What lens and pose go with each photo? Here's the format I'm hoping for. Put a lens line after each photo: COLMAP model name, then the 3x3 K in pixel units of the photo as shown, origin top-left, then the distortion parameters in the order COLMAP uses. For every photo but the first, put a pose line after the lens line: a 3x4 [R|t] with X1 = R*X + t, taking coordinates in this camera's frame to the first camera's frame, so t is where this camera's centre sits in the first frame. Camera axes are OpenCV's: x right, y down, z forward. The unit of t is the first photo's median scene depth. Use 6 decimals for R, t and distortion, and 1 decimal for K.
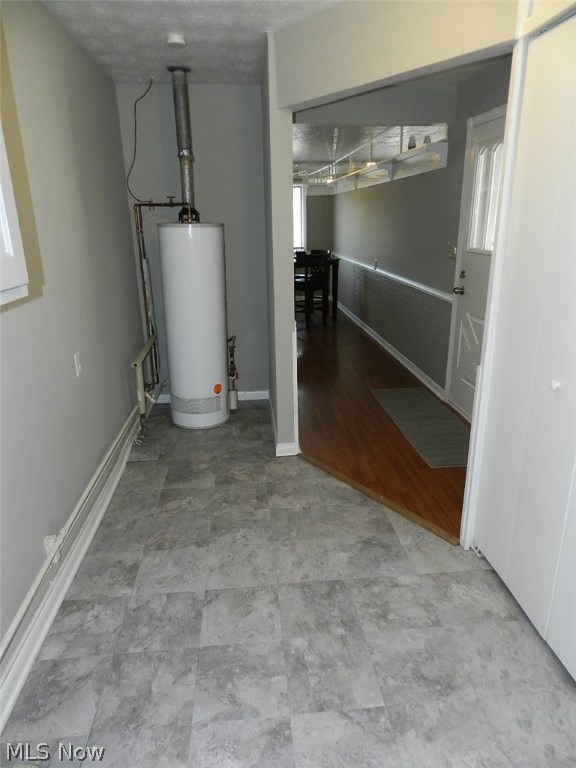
lens RADIAL K [[519.3, 0, 292.9], [0, 519.3, 387.9], [0, 0, 1]] dist [0.026133, -0.012494]
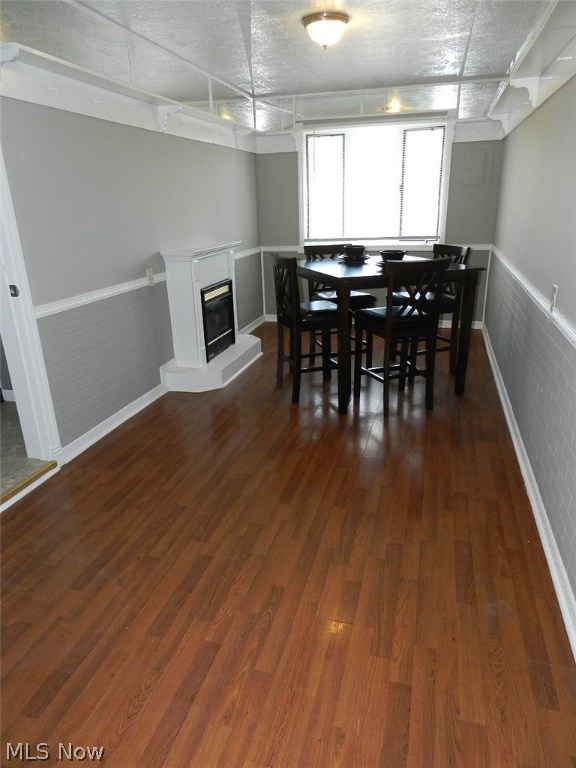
lens RADIAL K [[519.3, 0, 290.0], [0, 519.3, 383.7], [0, 0, 1]] dist [0.026133, -0.012494]
pose [[0.928476, 0.101429, -0.357275, 0.122027], [-0.092125, 0.994818, 0.043015, -0.173281], [0.359786, -0.007025, 0.933008, 0.589764]]
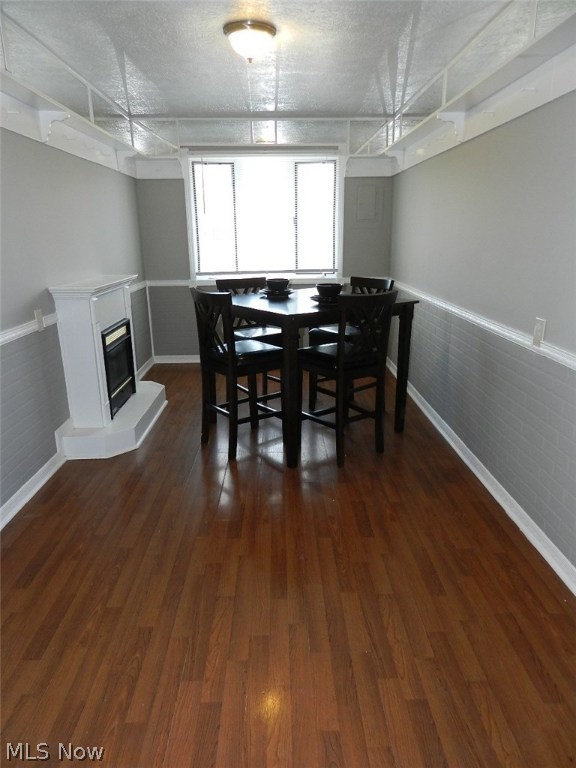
lens RADIAL K [[519.3, 0, 292.1], [0, 519.3, 384.9], [0, 0, 1]] dist [0.026133, -0.012494]
pose [[0.996314, 0.015495, -0.084374, 0.026902], [-0.018283, 0.999308, -0.032381, -0.183336], [0.083814, 0.033804, 0.995908, 0.635411]]
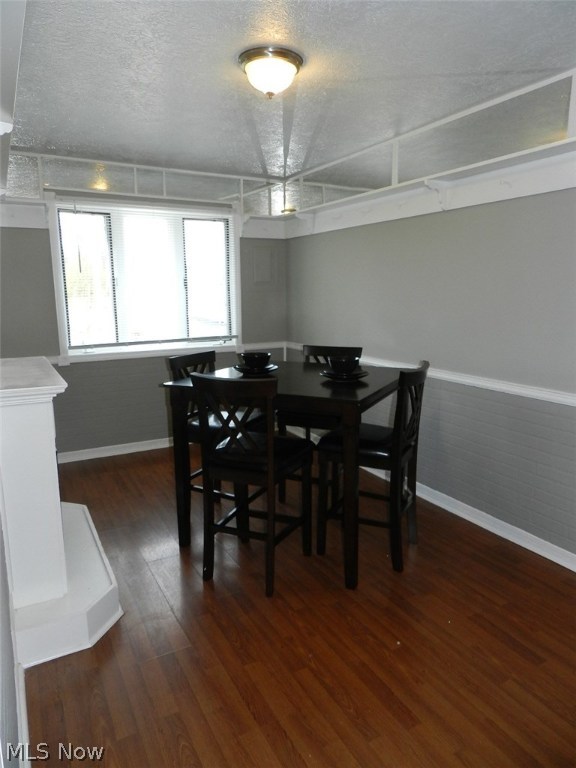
lens RADIAL K [[519.3, 0, 285.3], [0, 519.3, 382.5], [0, 0, 1]] dist [0.026133, -0.012494]
pose [[0.926685, -0.073267, 0.368629, -0.179064], [0.126078, 0.984582, -0.121253, -0.228345], [-0.354061, 0.158840, 0.921635, 0.755360]]
